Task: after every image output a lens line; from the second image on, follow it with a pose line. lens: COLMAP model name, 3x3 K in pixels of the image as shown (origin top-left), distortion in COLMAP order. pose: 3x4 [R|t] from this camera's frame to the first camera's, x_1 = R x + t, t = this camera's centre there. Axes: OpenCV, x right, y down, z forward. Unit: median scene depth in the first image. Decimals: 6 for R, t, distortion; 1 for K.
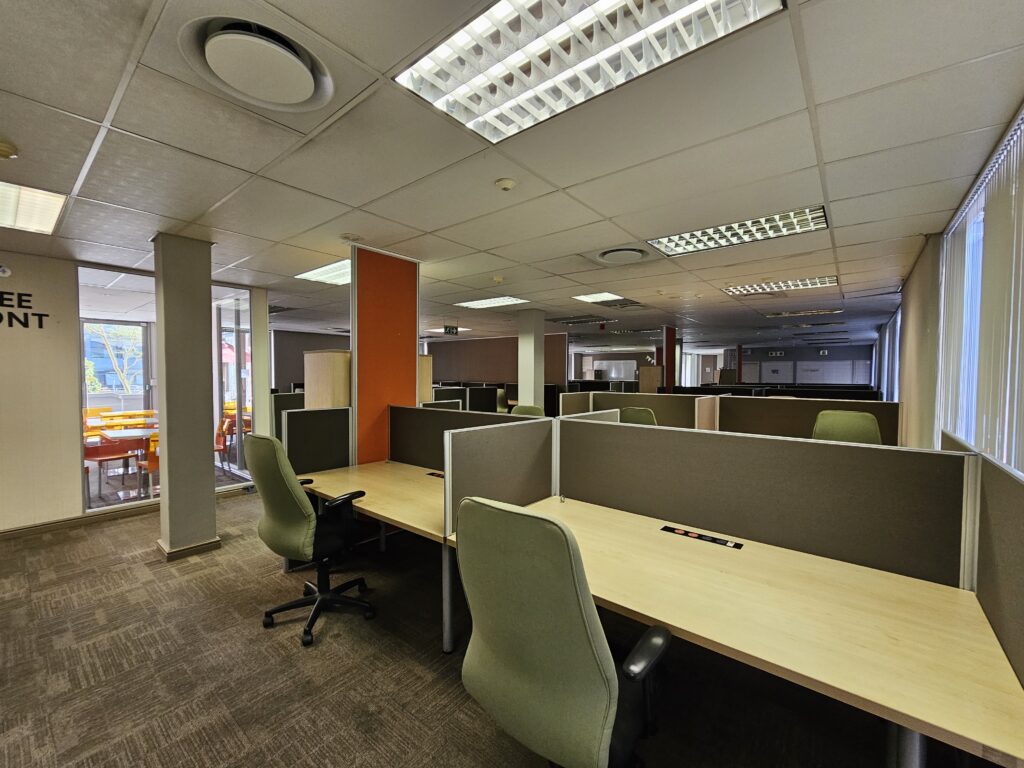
lens RADIAL K [[418.5, 0, 512.2], [0, 418.5, 388.7], [0, 0, 1]] dist [0.000503, 0.000254]
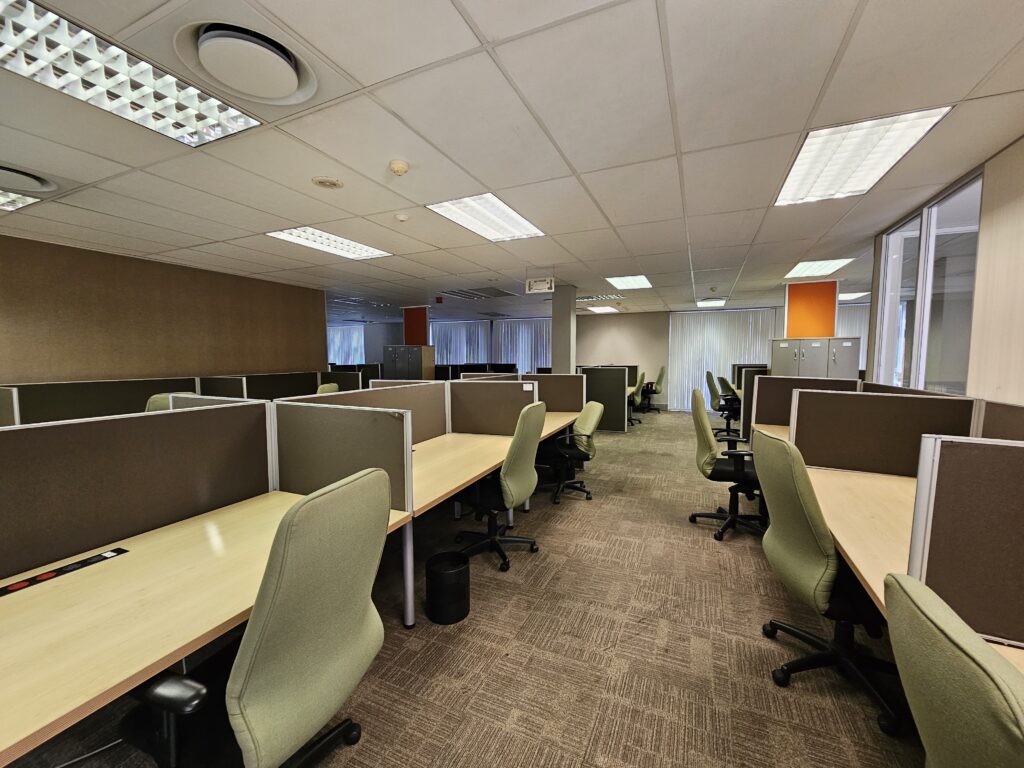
lens RADIAL K [[418.5, 0, 512.2], [0, 418.5, 388.7], [0, 0, 1]] dist [0.000503, 0.000254]
pose [[-0.267225, -0.079493, 0.960350, -0.562306], [0.039736, 0.994835, 0.093405, -0.012535], [-0.962815, 0.063120, -0.262686, 0.477562]]
